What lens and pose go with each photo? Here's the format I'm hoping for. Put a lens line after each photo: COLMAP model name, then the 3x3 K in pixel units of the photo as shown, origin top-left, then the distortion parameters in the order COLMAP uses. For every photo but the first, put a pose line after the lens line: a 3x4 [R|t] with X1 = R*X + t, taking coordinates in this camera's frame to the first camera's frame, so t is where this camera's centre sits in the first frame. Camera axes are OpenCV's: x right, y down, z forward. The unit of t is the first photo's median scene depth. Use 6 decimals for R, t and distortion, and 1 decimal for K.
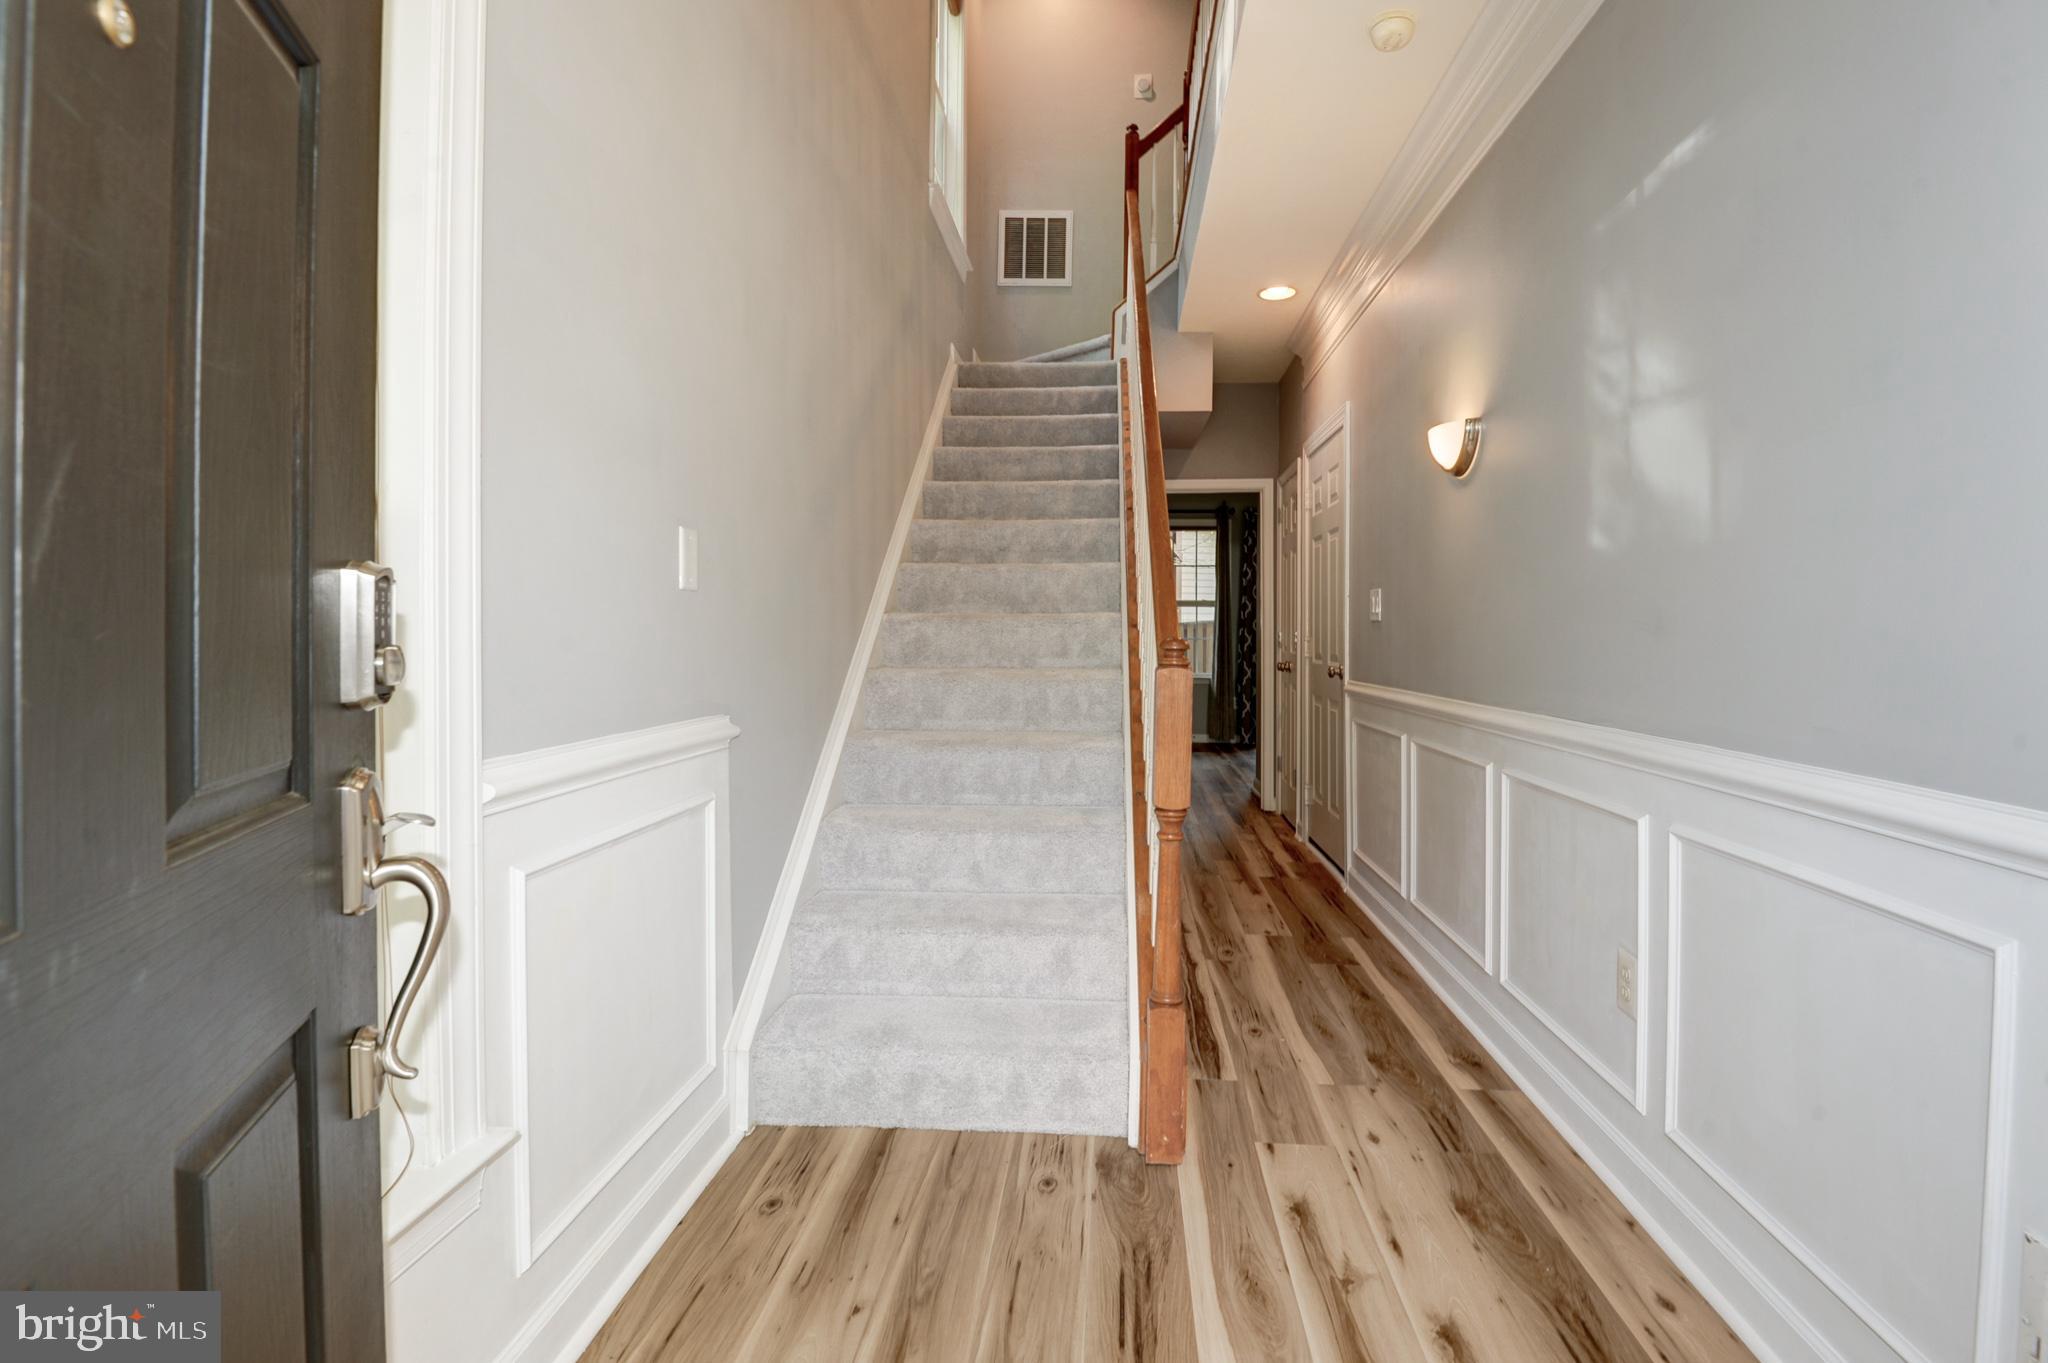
lens RADIAL K [[968.8, 0, 1087.6], [0, 968.8, 638.1], [0, 0, 1]] dist [-0.004902, -0.015582]
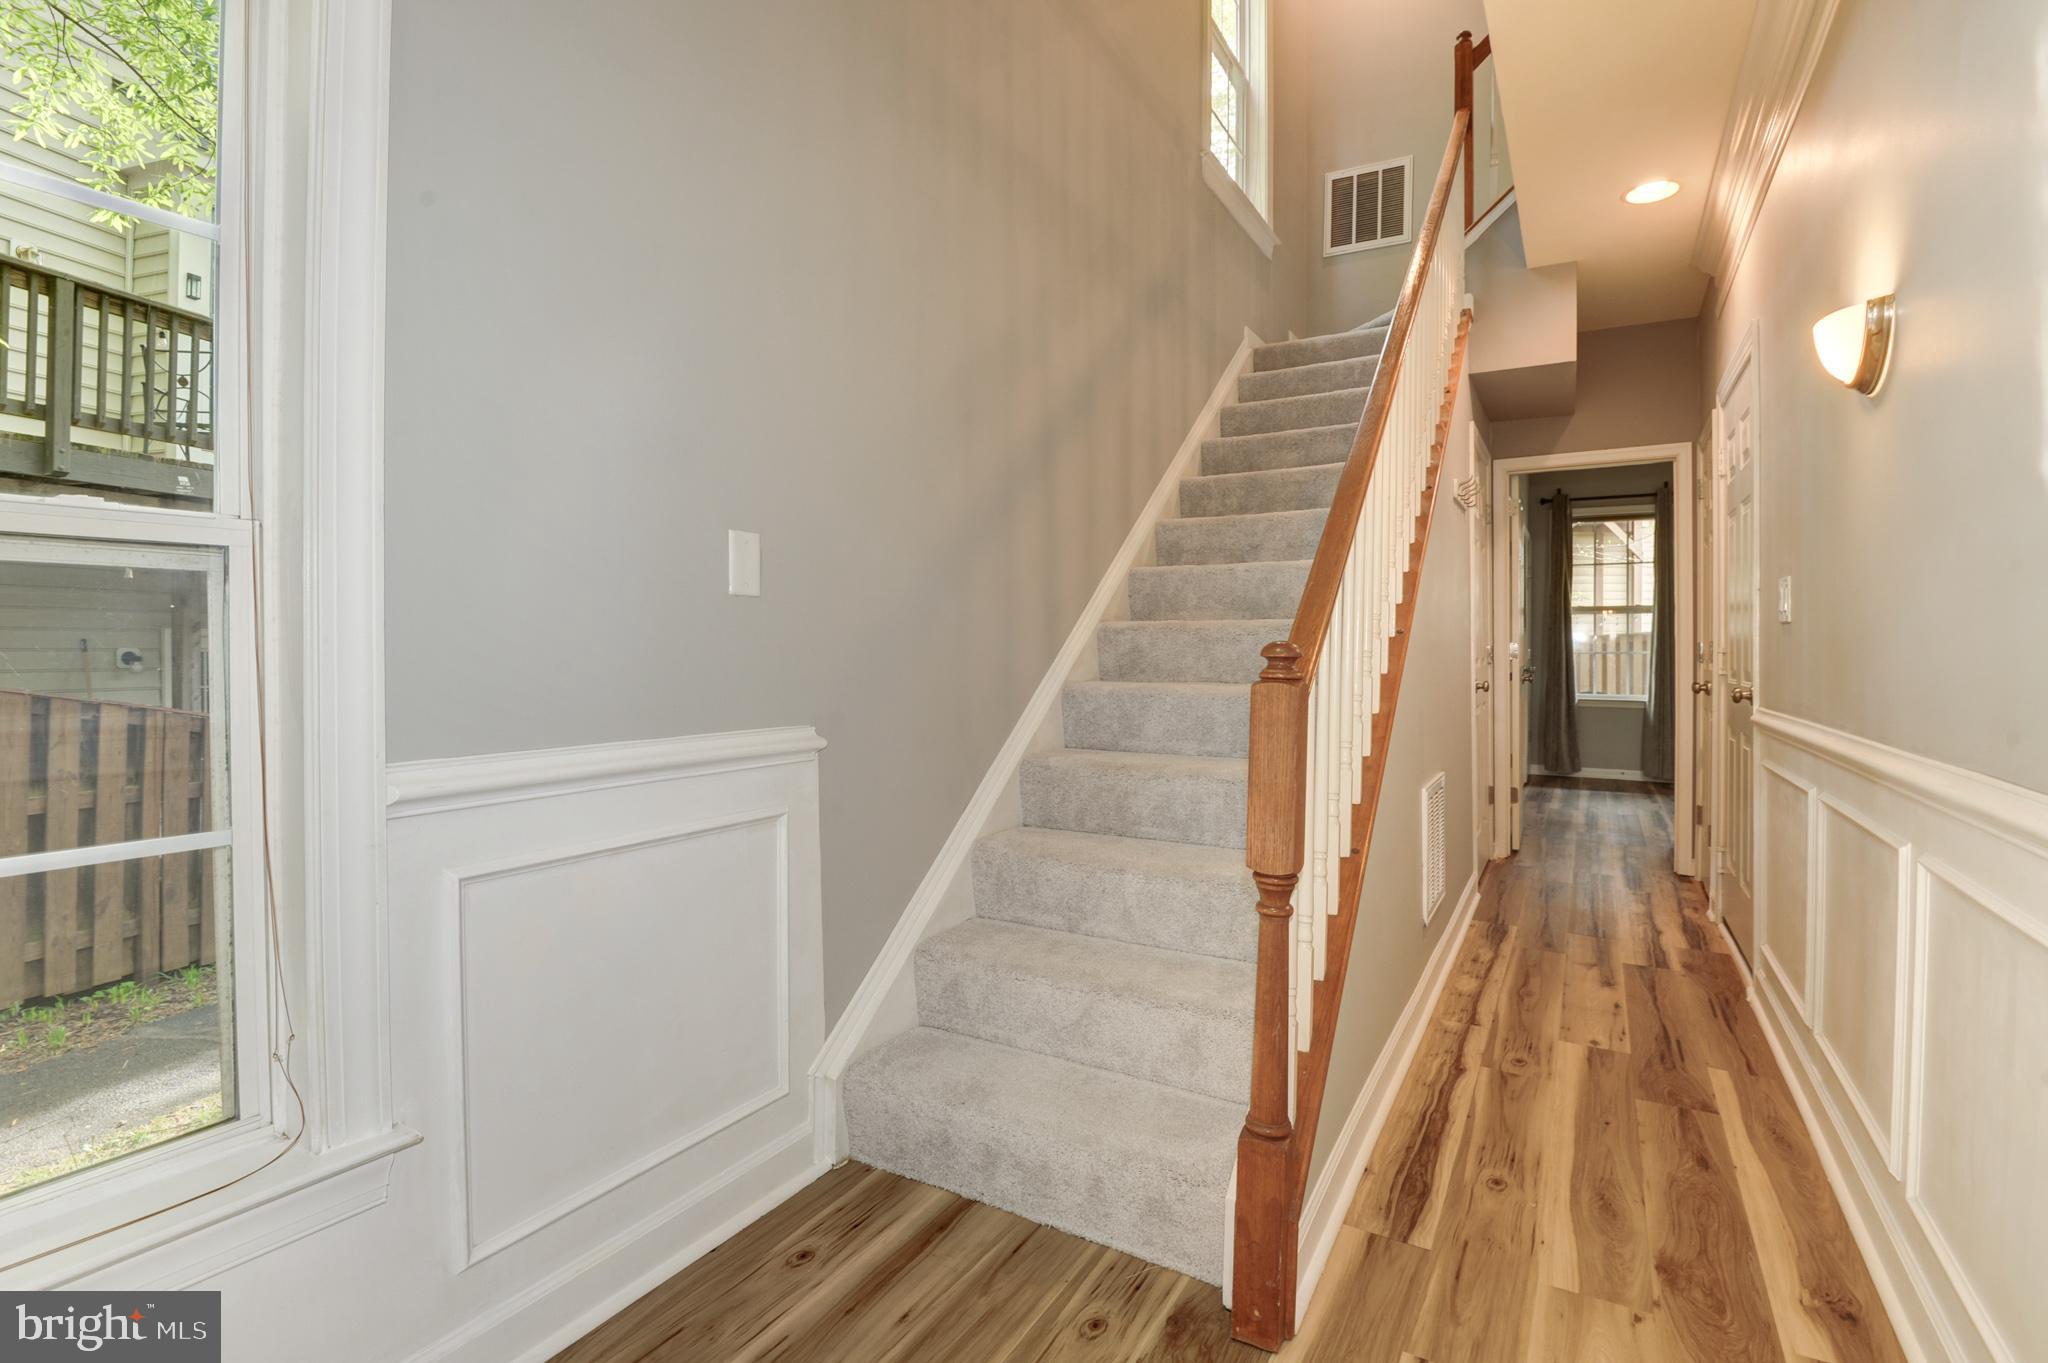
lens RADIAL K [[968.8, 0, 1041.6], [0, 968.8, 650.2], [0, 0, 1]] dist [-0.004902, -0.015582]
pose [[0.884383, -0.002369, -0.466755, 0.190662], [0.000831, 0.999994, -0.003502, 0.005351], [0.466760, 0.002709, 0.884380, 0.177107]]
